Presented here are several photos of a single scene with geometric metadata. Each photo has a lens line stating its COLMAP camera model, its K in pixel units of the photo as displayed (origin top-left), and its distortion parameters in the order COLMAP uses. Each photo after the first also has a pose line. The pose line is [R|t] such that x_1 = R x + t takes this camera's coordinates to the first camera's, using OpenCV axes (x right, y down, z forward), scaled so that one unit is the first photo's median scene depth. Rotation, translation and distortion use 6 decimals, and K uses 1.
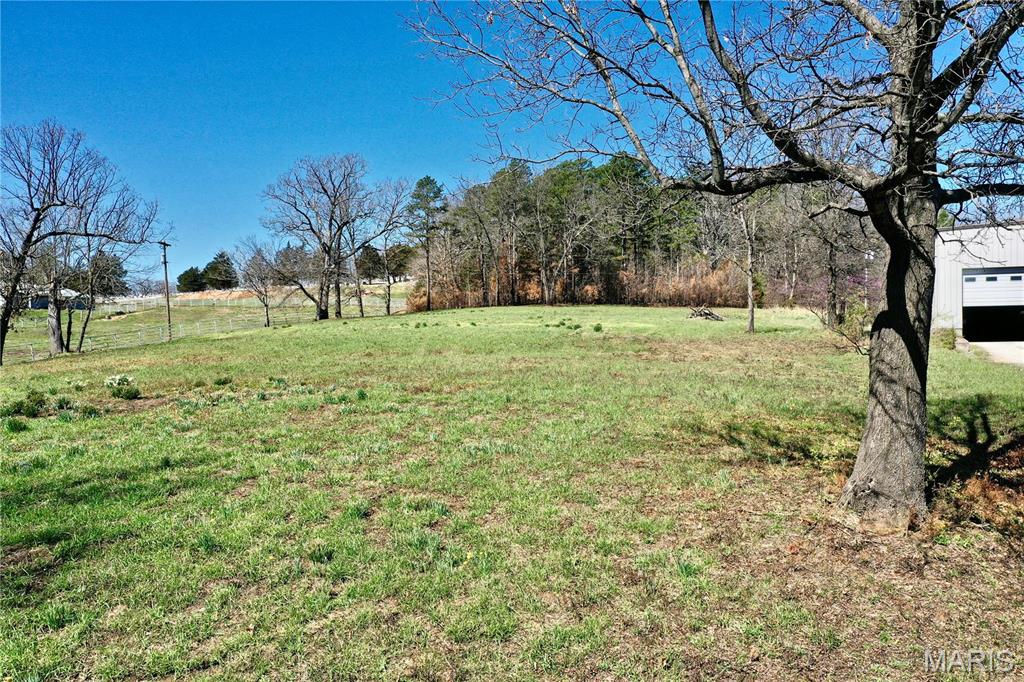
lens RADIAL K [[807.7, 0, 511.5], [0, 807.7, 339.3], [0, 0, 1]] dist [-0.004965, 0.002350]
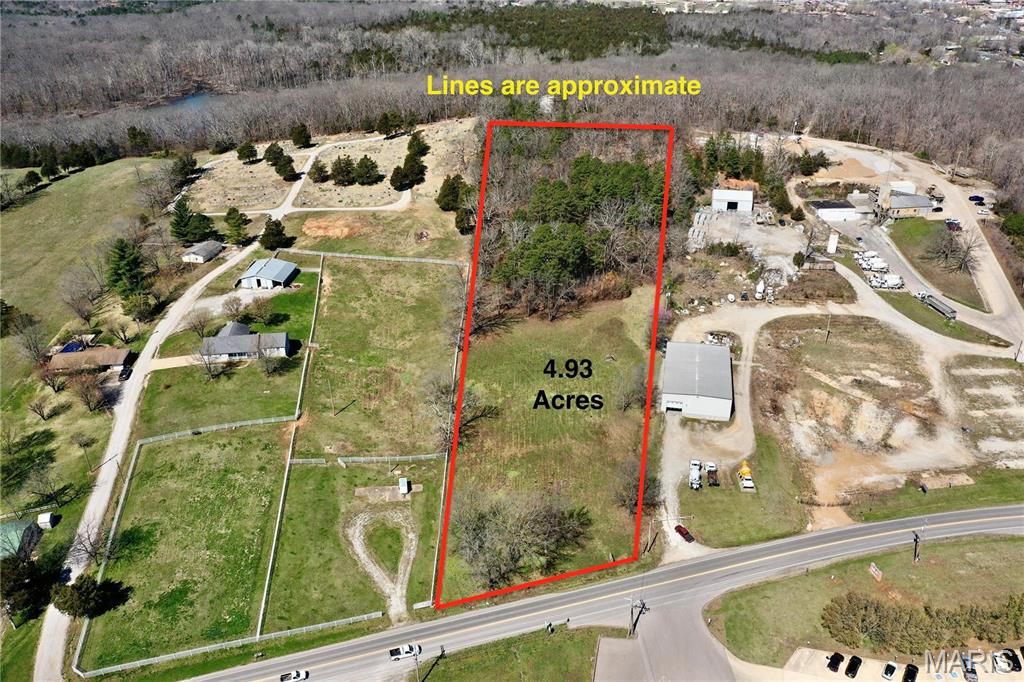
lens RADIAL K [[807.7, 0, 509.6], [0, 807.7, 342.6], [0, 0, 1]] dist [-0.004965, 0.002350]
pose [[0.987058, -0.075626, 0.141415, -0.470109], [0.002234, 0.888221, 0.459411, -1.205288], [-0.160351, -0.453149, 0.876894, -1.337177]]
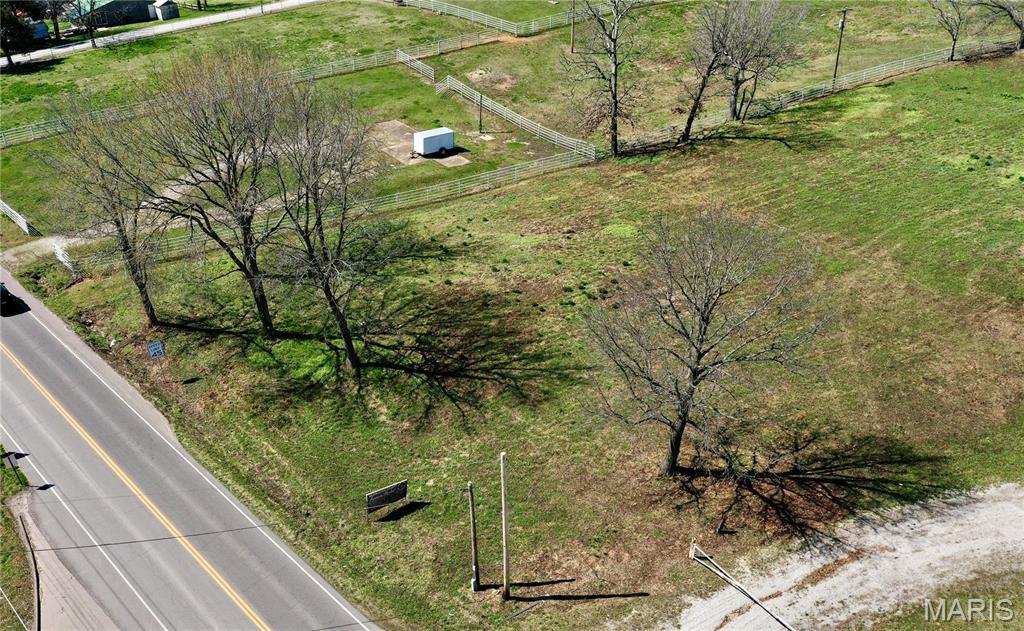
lens RADIAL K [[884.2, 0, 462.9], [0, 884.2, 374.2], [0, 0, 1]] dist [-0.007244, 0.005451]
pose [[0.573089, 0.450061, -0.684846, 0.282581], [0.001931, 0.834951, 0.550321, -0.283263], [0.819491, -0.316705, 0.477632, -0.203672]]
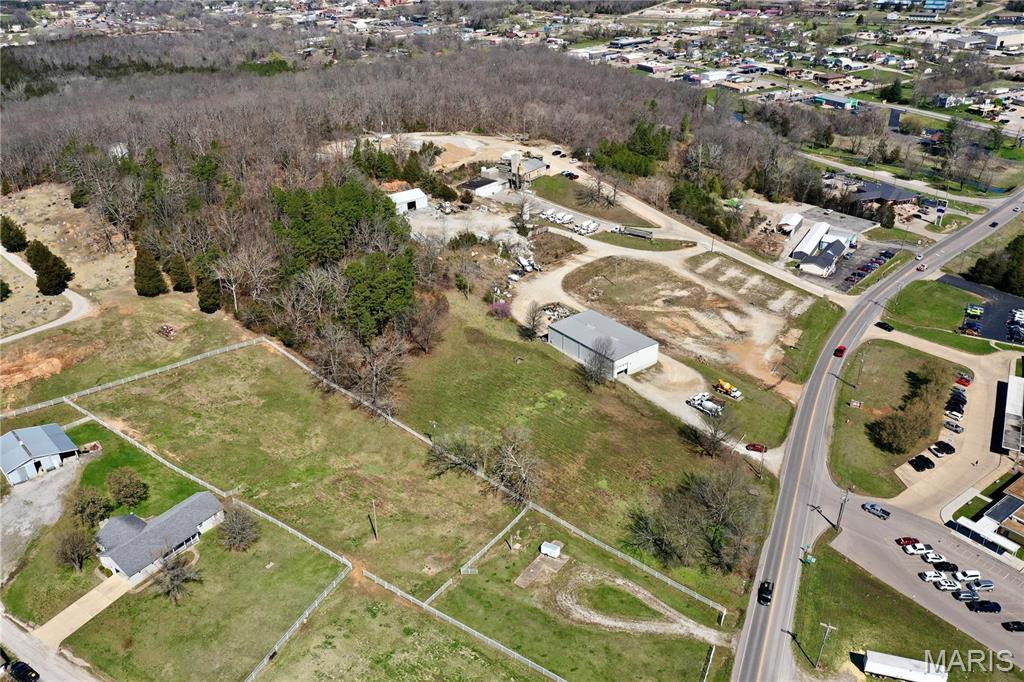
lens RADIAL K [[807.7, 0, 508.9], [0, 807.7, 341.4], [0, 0, 1]] dist [-0.004965, 0.002350]
pose [[0.523952, -0.390005, 0.757212, -1.680244], [0.018739, 0.894073, 0.447529, -1.178833], [-0.851541, -0.220294, 0.475760, -0.374517]]
